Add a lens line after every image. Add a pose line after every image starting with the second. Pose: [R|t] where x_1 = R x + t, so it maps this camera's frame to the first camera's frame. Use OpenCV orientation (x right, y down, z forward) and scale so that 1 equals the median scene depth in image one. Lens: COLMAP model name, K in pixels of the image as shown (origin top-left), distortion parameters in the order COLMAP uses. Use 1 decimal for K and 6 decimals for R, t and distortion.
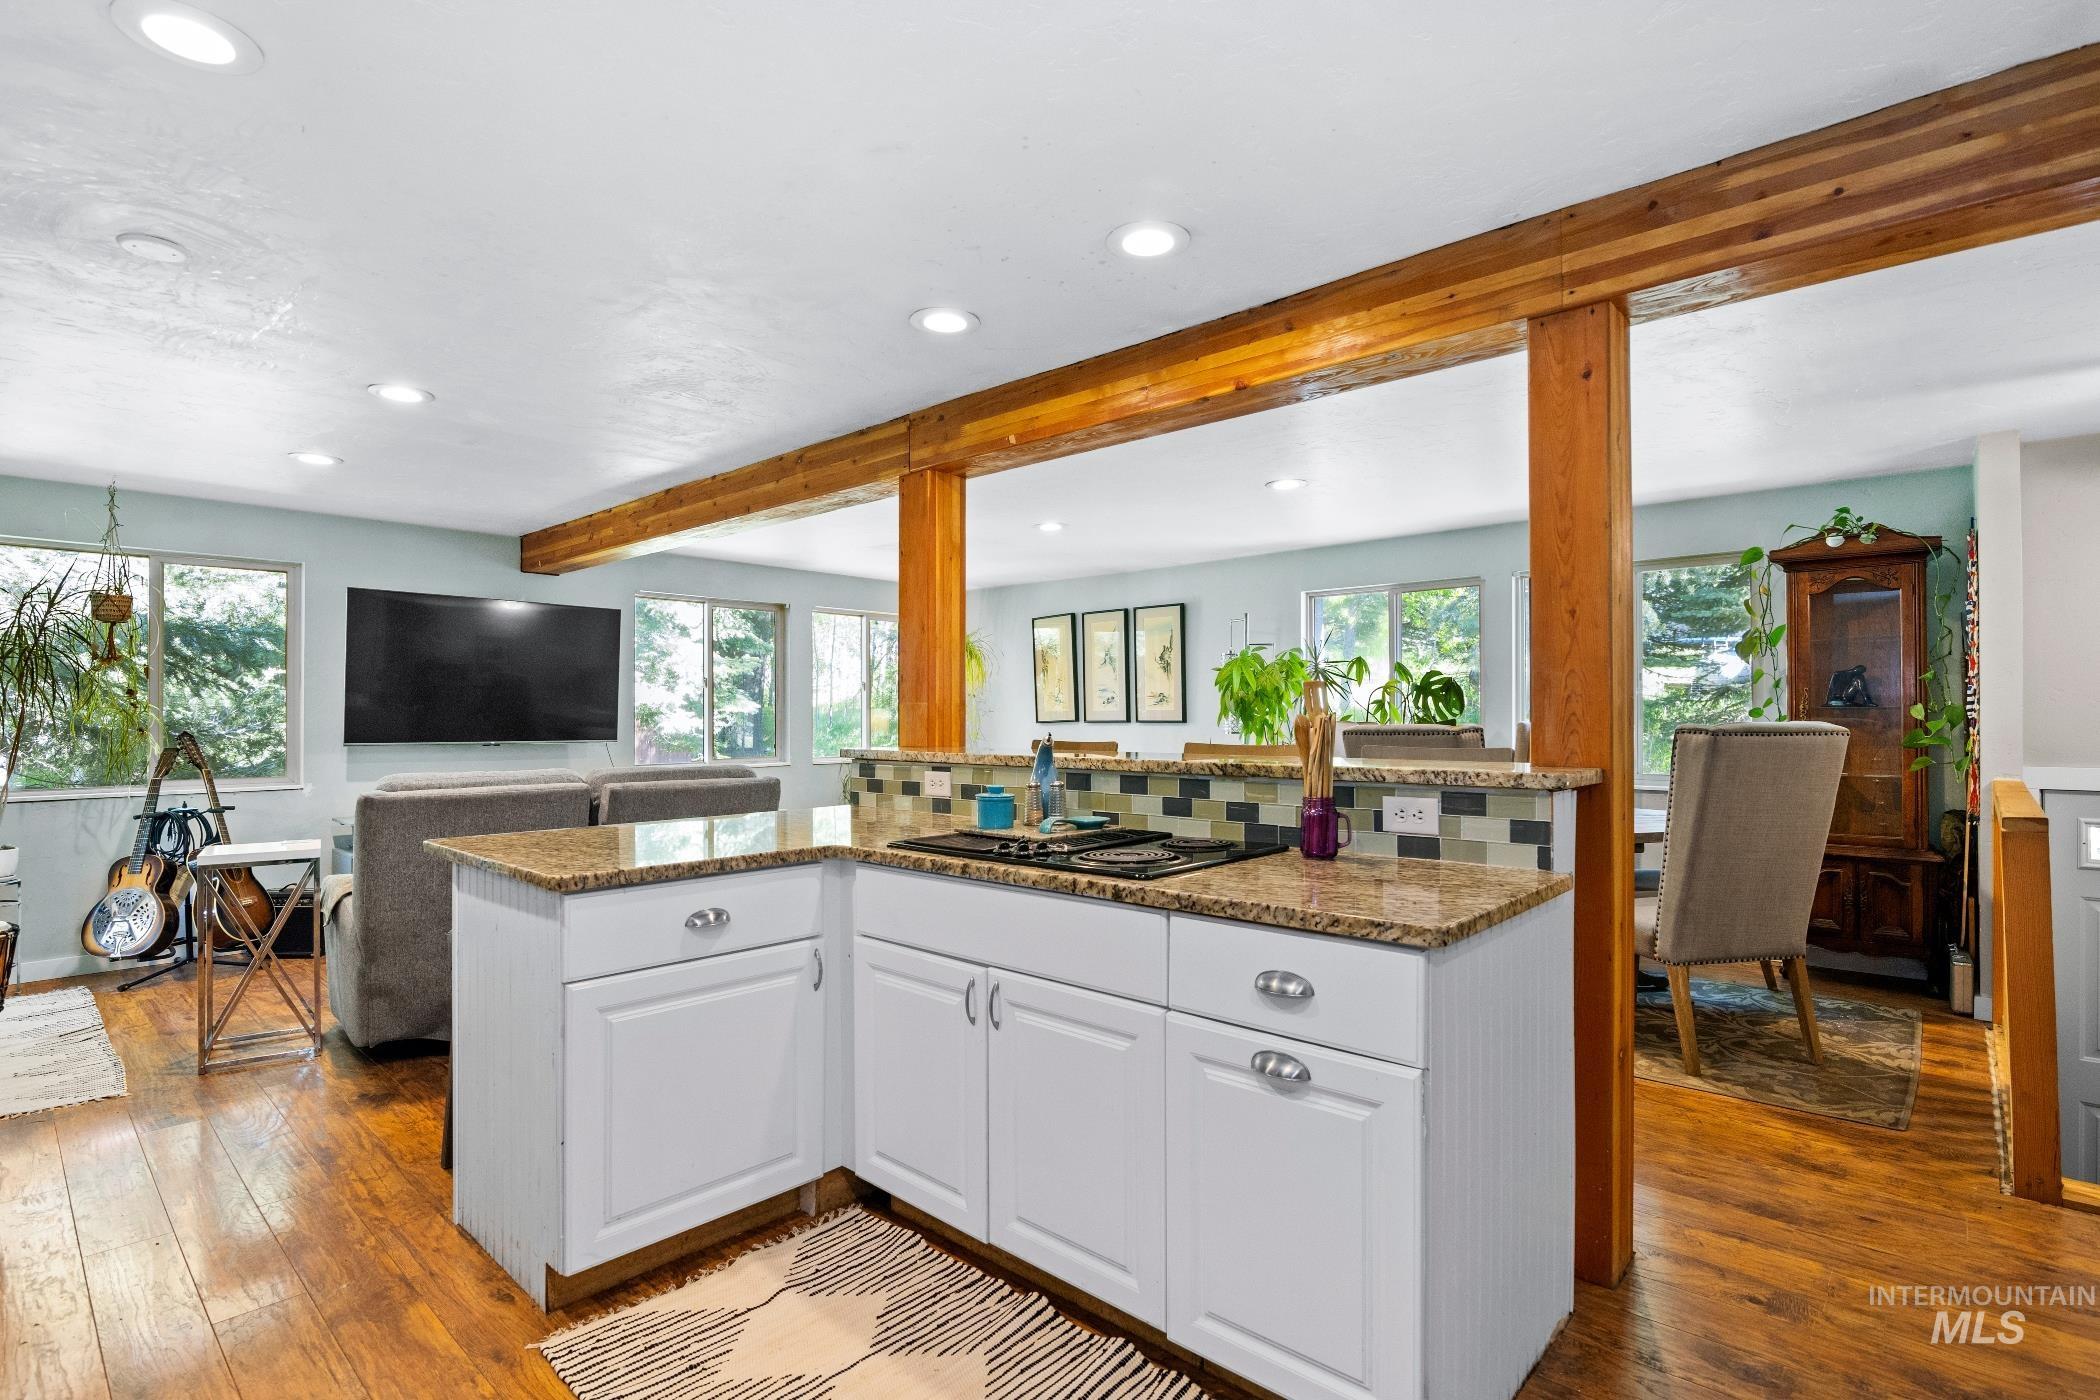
lens RADIAL K [[1005.3, 0, 1047.9], [0, 1005.3, 706.6], [0, 0, 1]] dist [-0.018070, 0.000901]
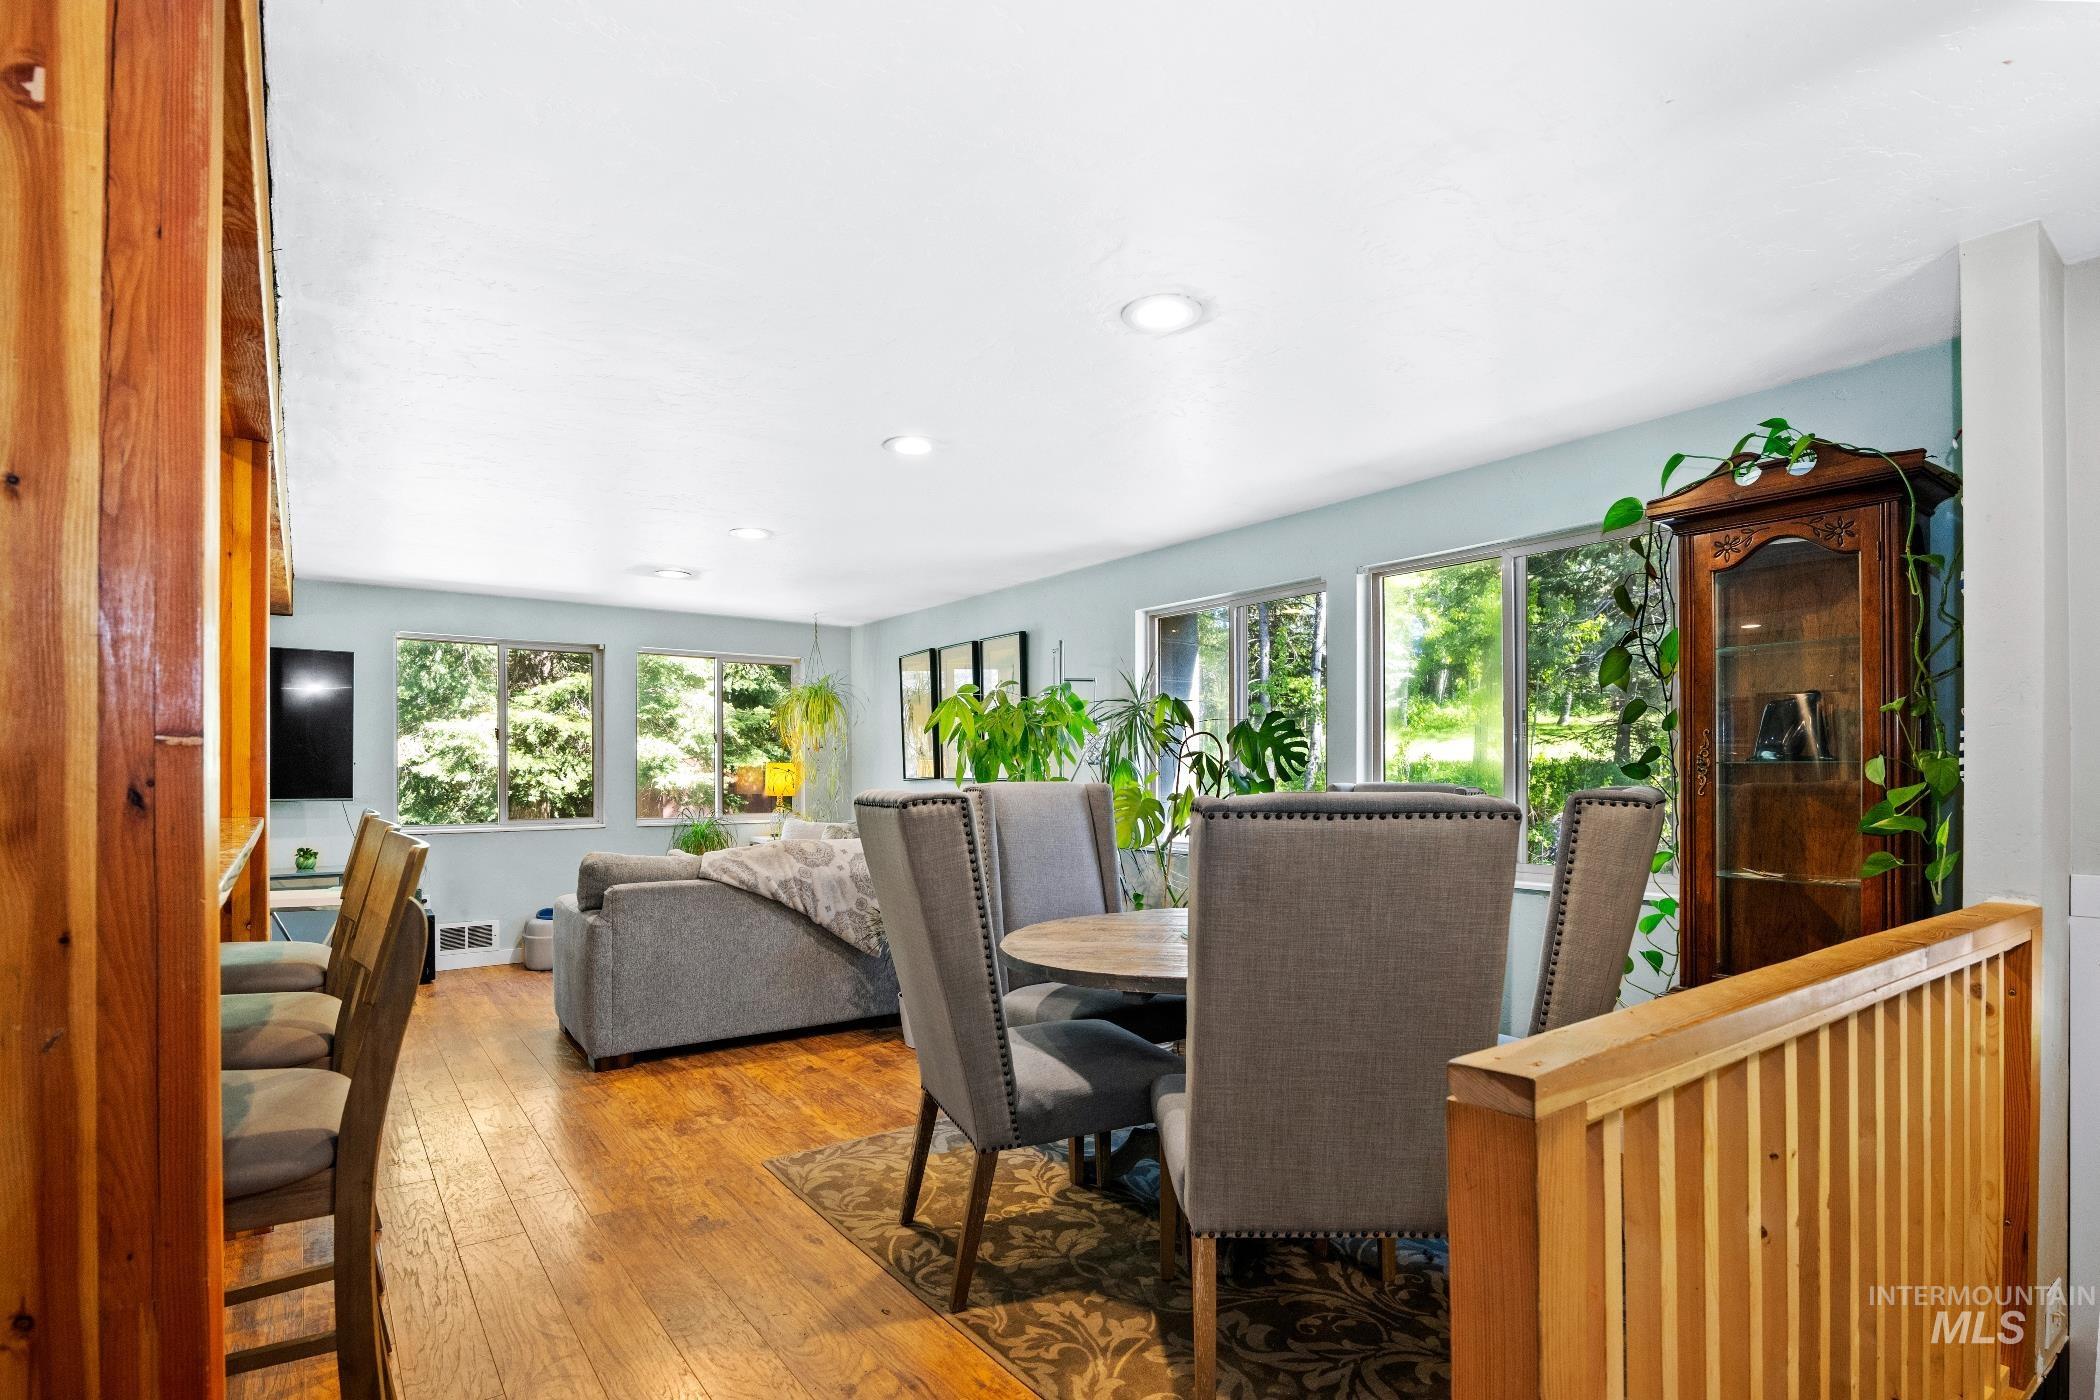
lens RADIAL K [[1019.9, 0, 1044.7], [0, 1019.9, 772.0], [0, 0, 1]] dist [-0.020475, 0.000979]
pose [[0.980570, 0.000865, -0.196168, 0.530609], [0.001224, 0.999944, 0.010526, -0.000298], [0.196166, -0.010562, 0.980514, 0.357367]]
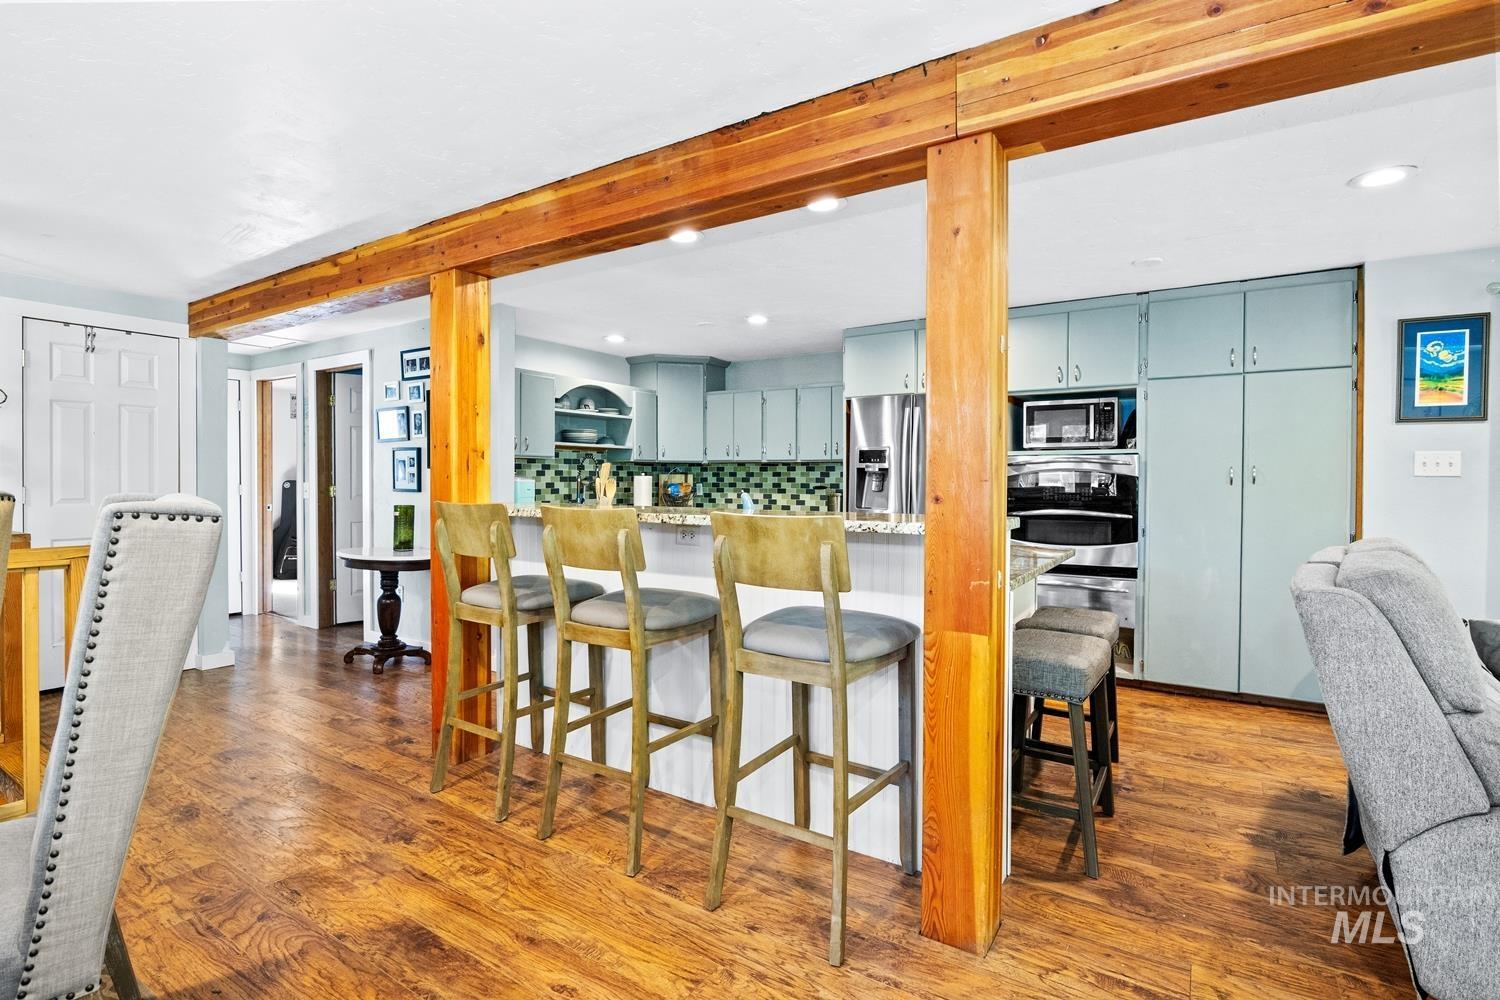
lens RADIAL K [[717.2, 0, 745.9], [0, 717.2, 474.3], [0, 0, 1]] dist [-0.017590, 0.000468]
pose [[-0.986657, -0.003909, -0.162765, 0.112309], [-0.001388, 0.999877, -0.015599, 0.011162], [0.162807, -0.015165, -0.986541, 1.314635]]
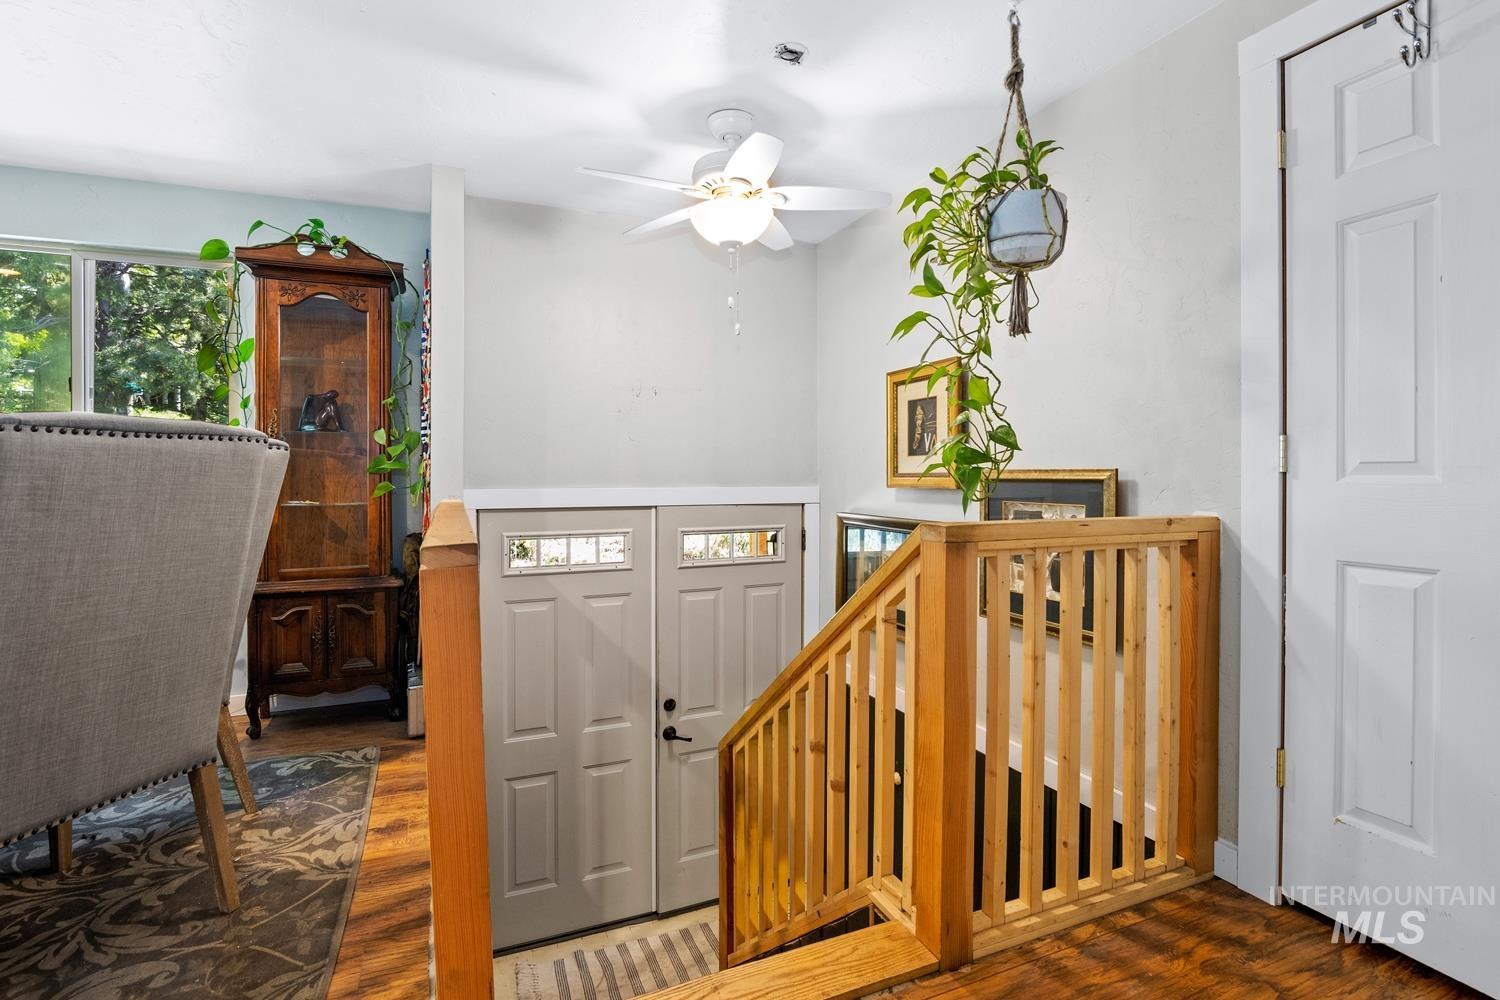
lens RADIAL K [[717.2, 0, 745.9], [0, 717.2, 474.3], [0, 0, 1]] dist [-0.017590, 0.000468]
pose [[0.415213, -0.000701, 0.909724, 0.381668], [-0.006877, 0.999969, 0.003909, 0.037254], [-0.909698, -0.007880, 0.415195, 0.374136]]
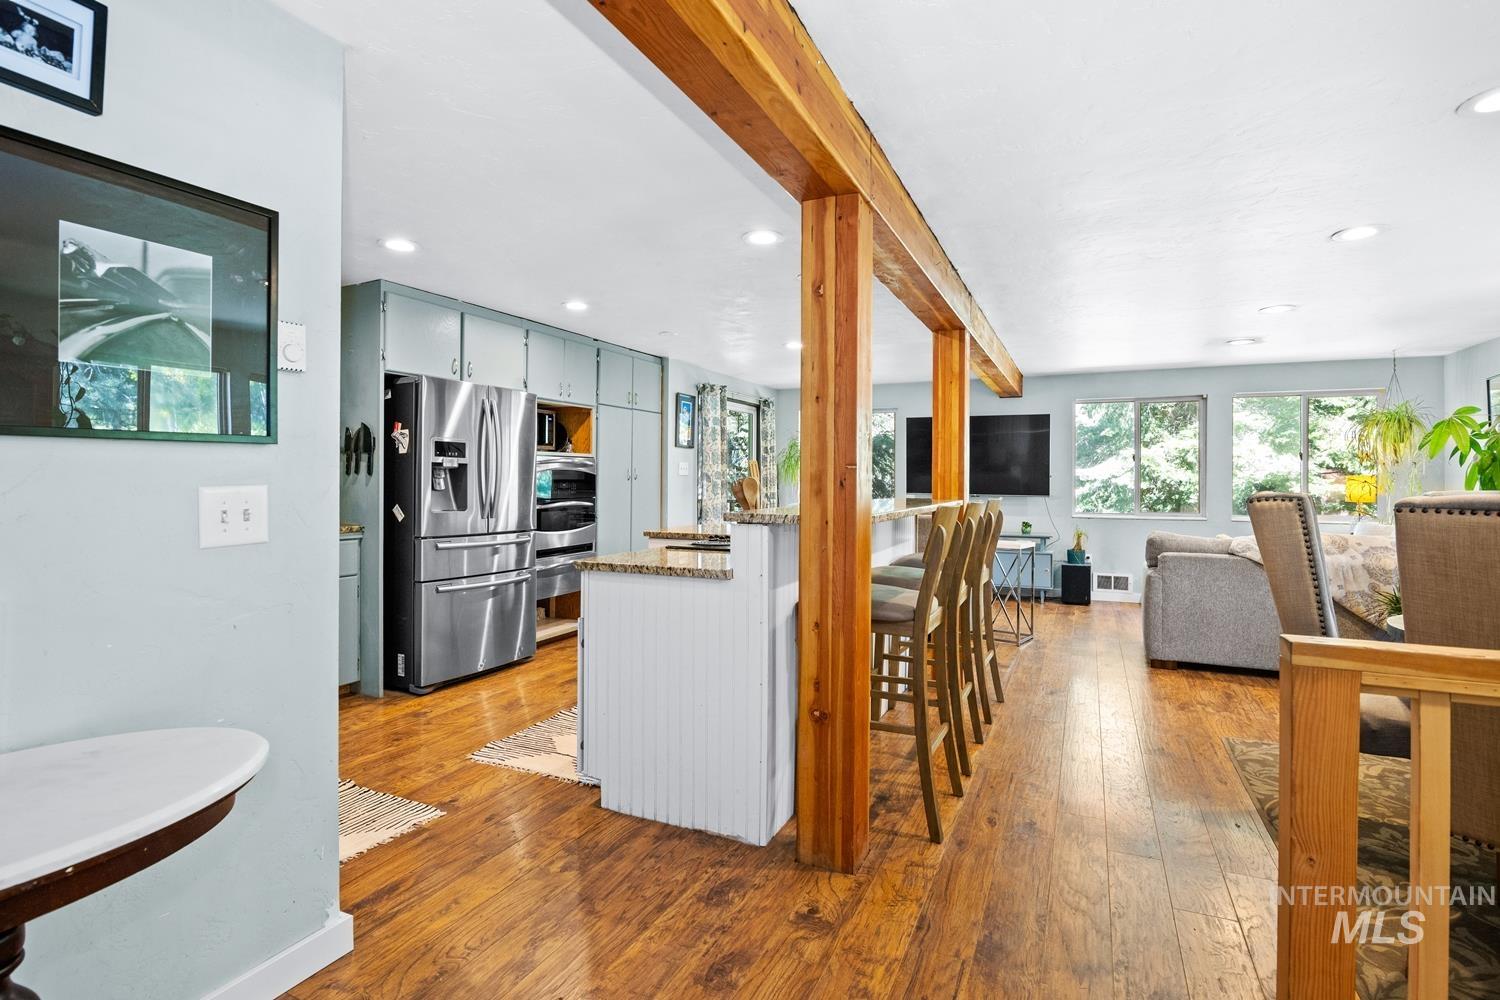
lens RADIAL K [[717.2, 0, 745.9], [0, 717.2, 474.3], [0, 0, 1]] dist [-0.017590, 0.000468]
pose [[0.294150, -0.003882, -0.955751, 0.786254], [0.001706, 0.999992, -0.003537, 0.002276], [0.955758, -0.000591, 0.294155, 0.303832]]
